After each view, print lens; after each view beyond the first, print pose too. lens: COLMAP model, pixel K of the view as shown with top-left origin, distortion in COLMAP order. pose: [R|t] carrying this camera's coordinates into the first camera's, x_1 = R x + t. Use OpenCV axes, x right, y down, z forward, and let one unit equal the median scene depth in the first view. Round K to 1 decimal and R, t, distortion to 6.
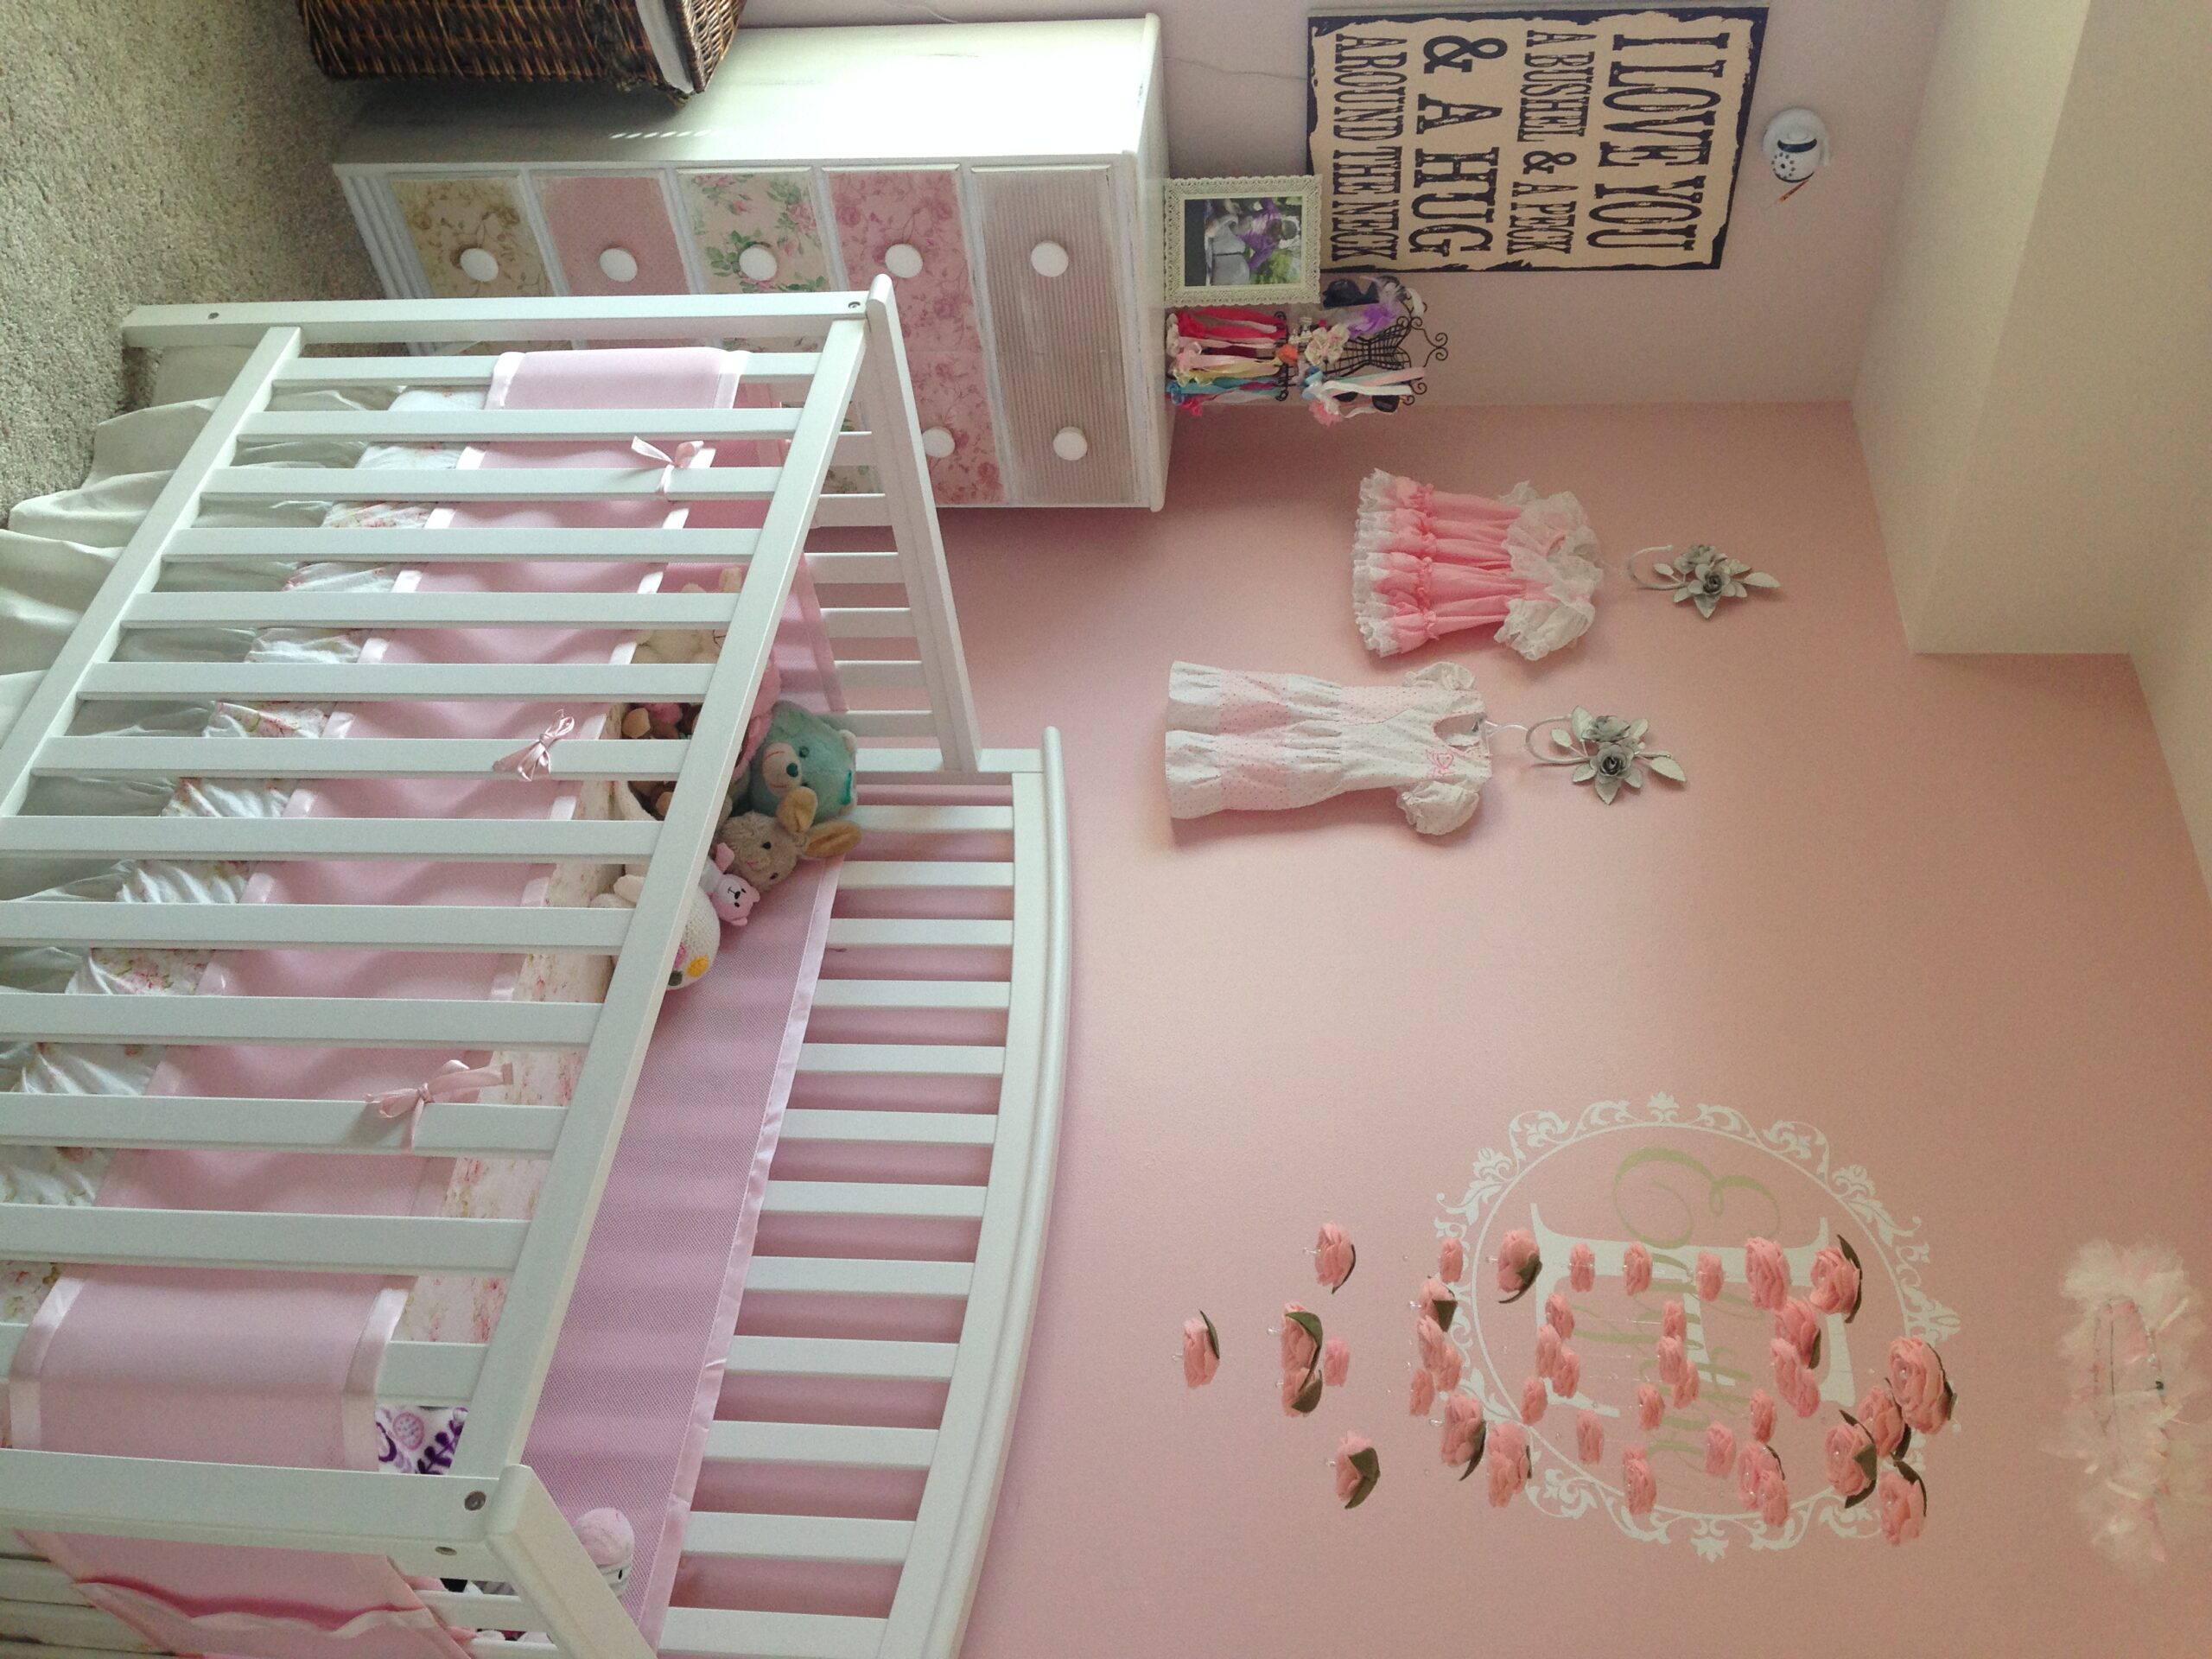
lens RADIAL K [[2026.0, 0, 1098.3], [0, 2026.0, 825.7], [0, 0, 1]] dist [0.141407, -0.254731]
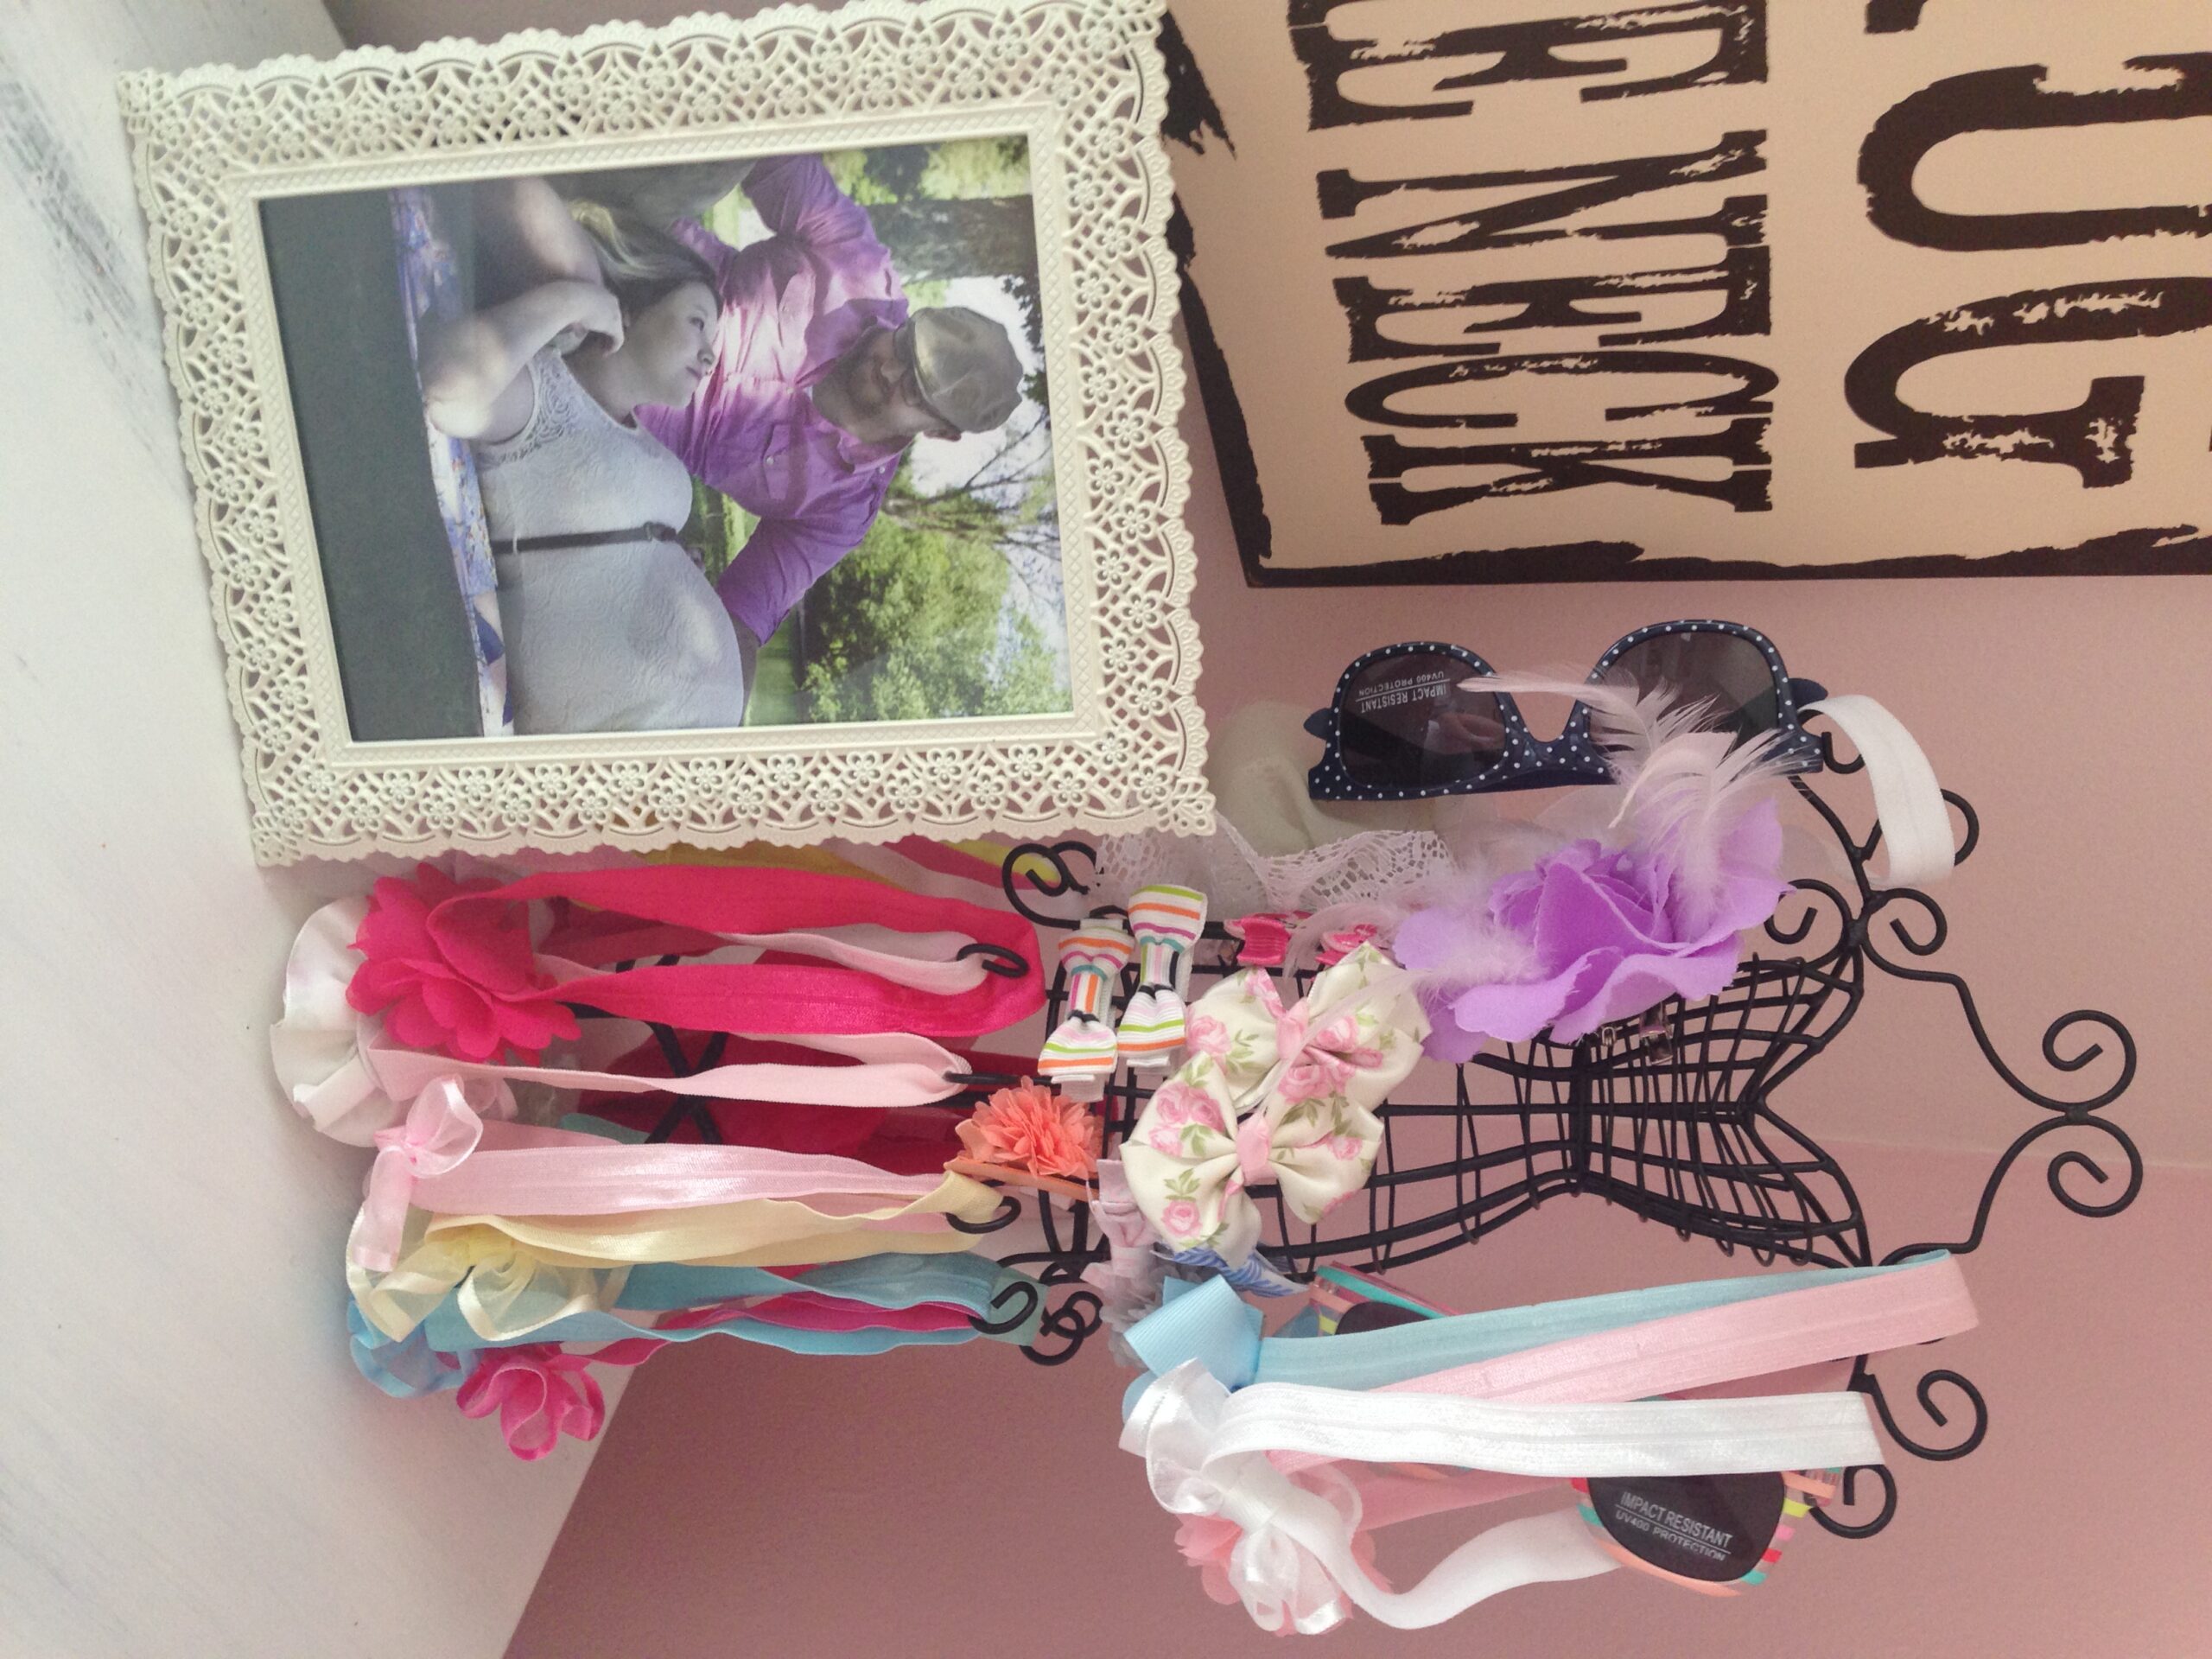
lens RADIAL K [[2136.0, 0, 1149.2], [0, 2136.0, 806.9], [0, 0, 1]] dist [0.211261, -0.345541]
pose [[0.980431, -0.000756, -0.196862, 0.143307], [-0.010562, 0.998350, -0.056436, -0.264904], [0.196580, 0.057411, 0.978806, 0.899380]]
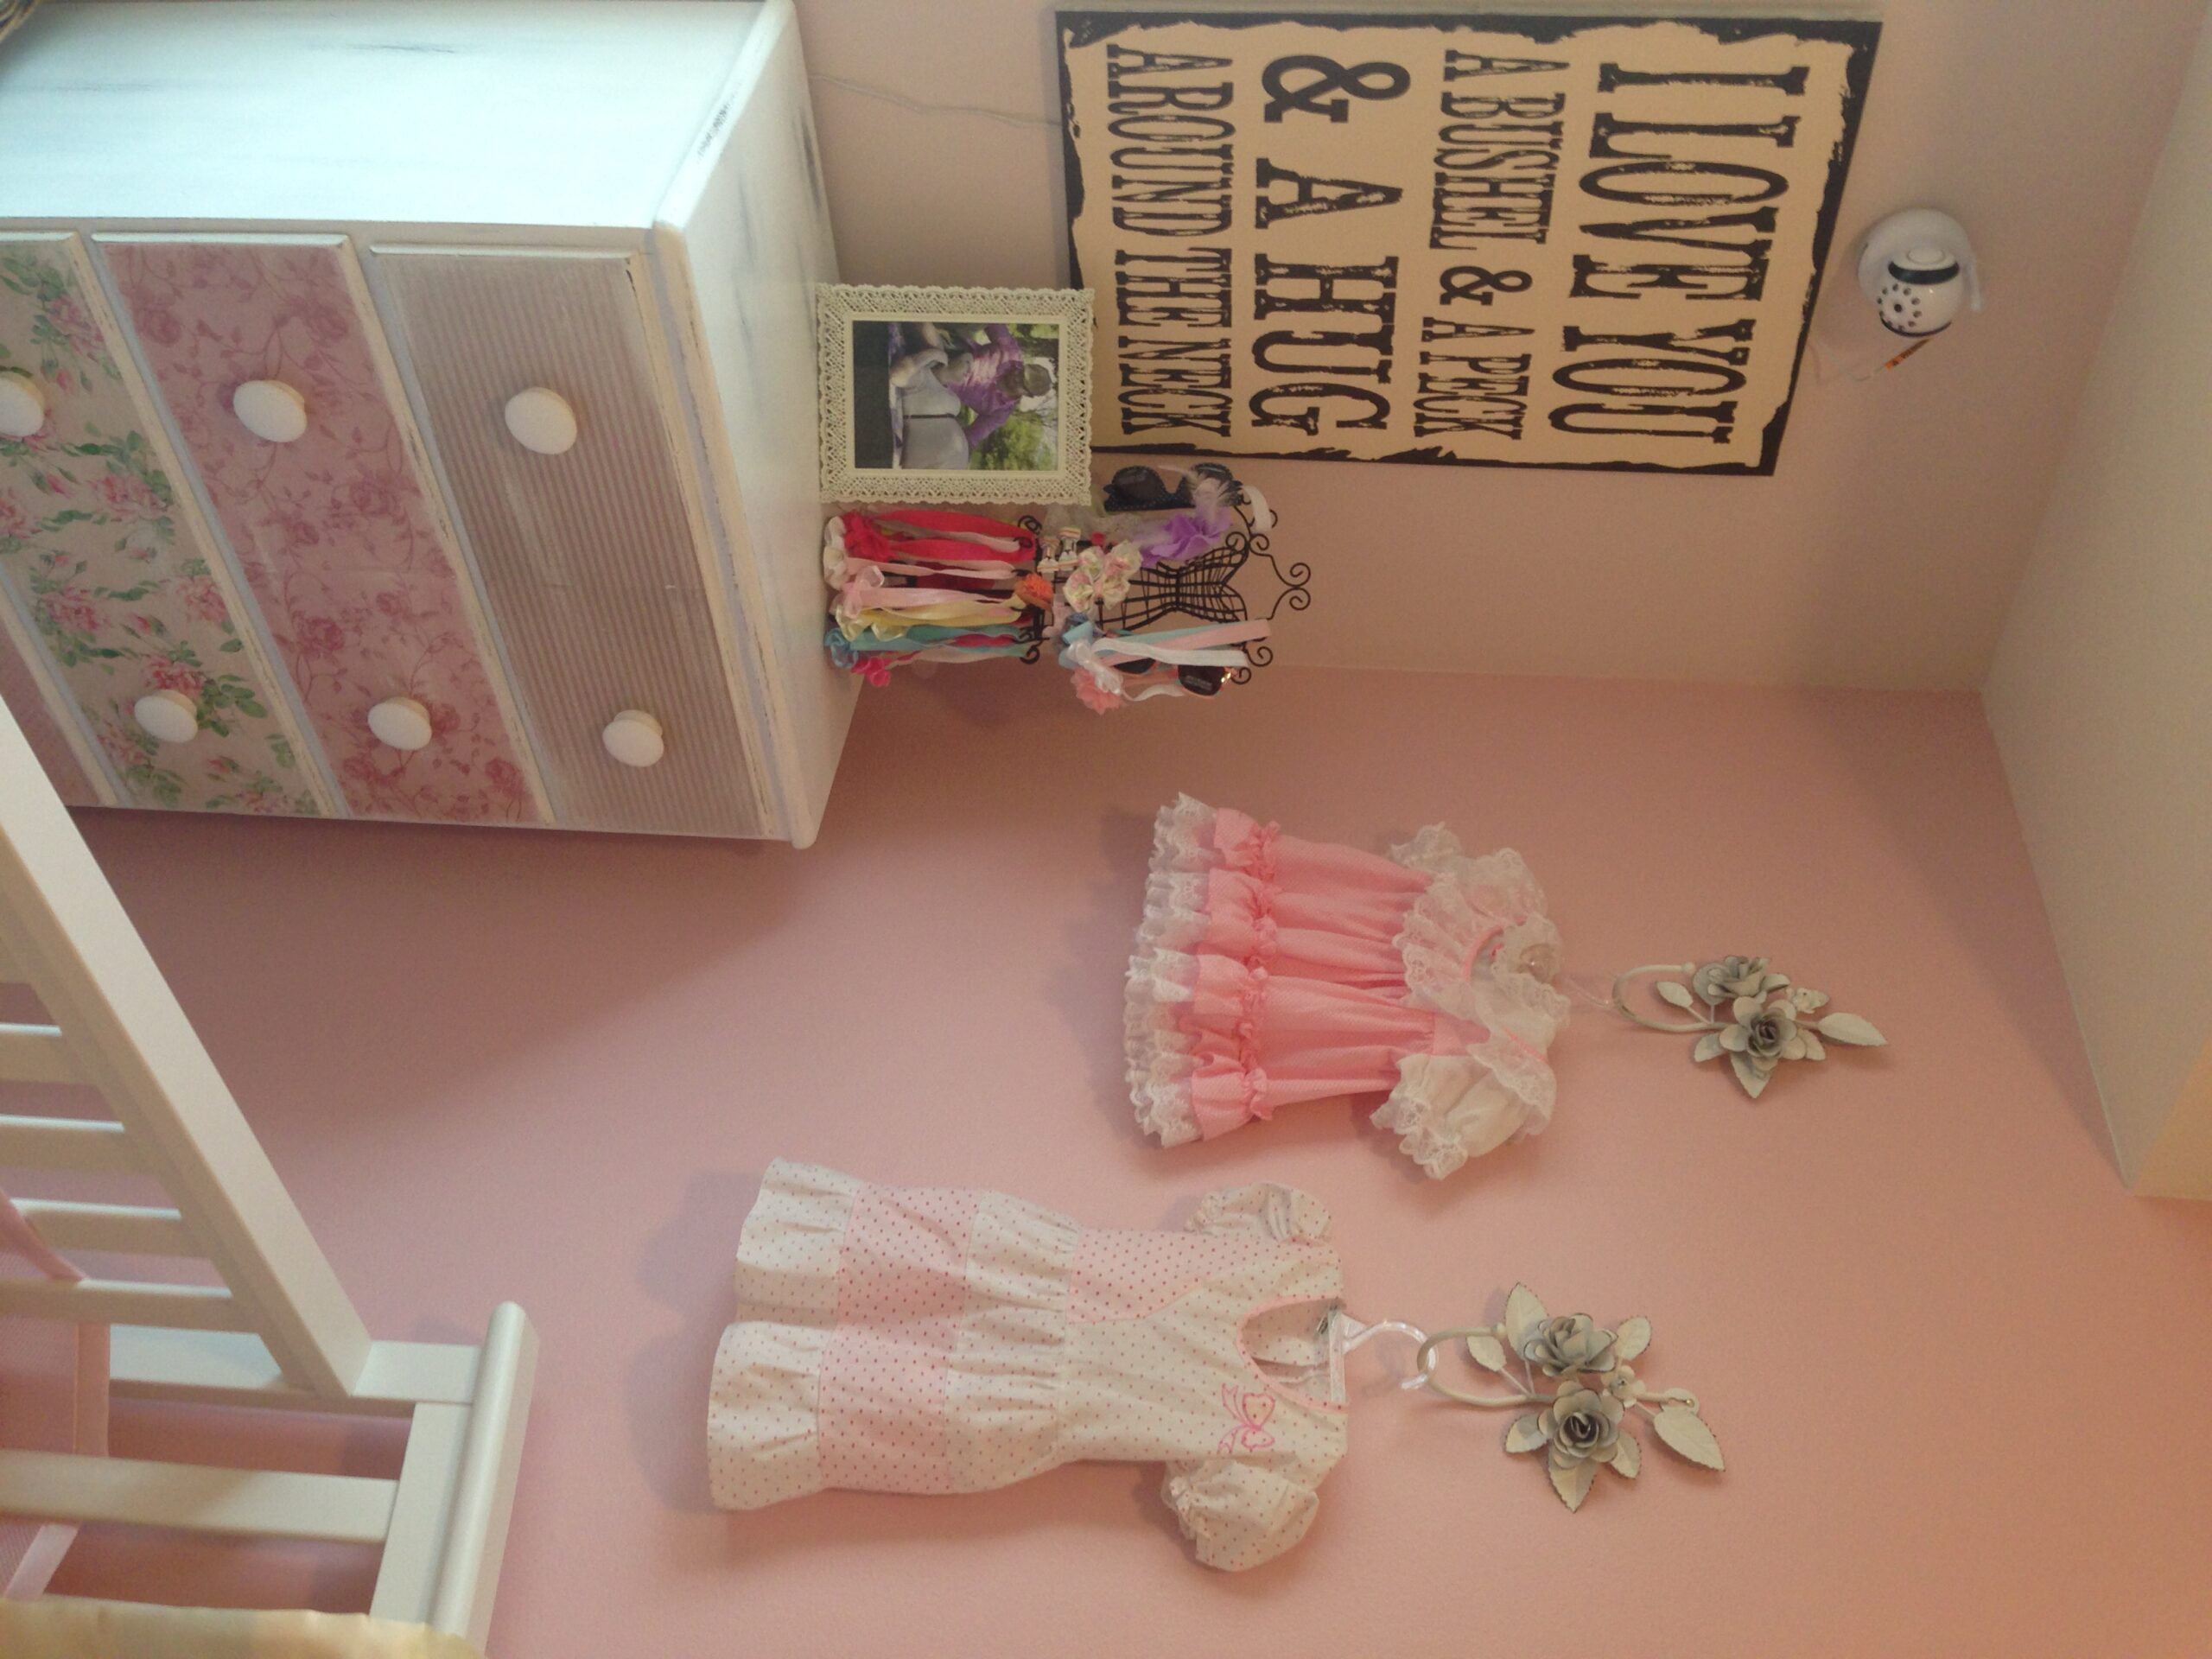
lens RADIAL K [[2054.3, 0, 1113.2], [0, 2054.3, 817.8], [0, 0, 1]] dist [0.083586, -0.093161]
pose [[0.999292, 0.032558, 0.018856, 0.113652], [-0.031374, 0.997705, -0.060001, -0.141567], [-0.020766, 0.059367, 0.998020, 0.451143]]
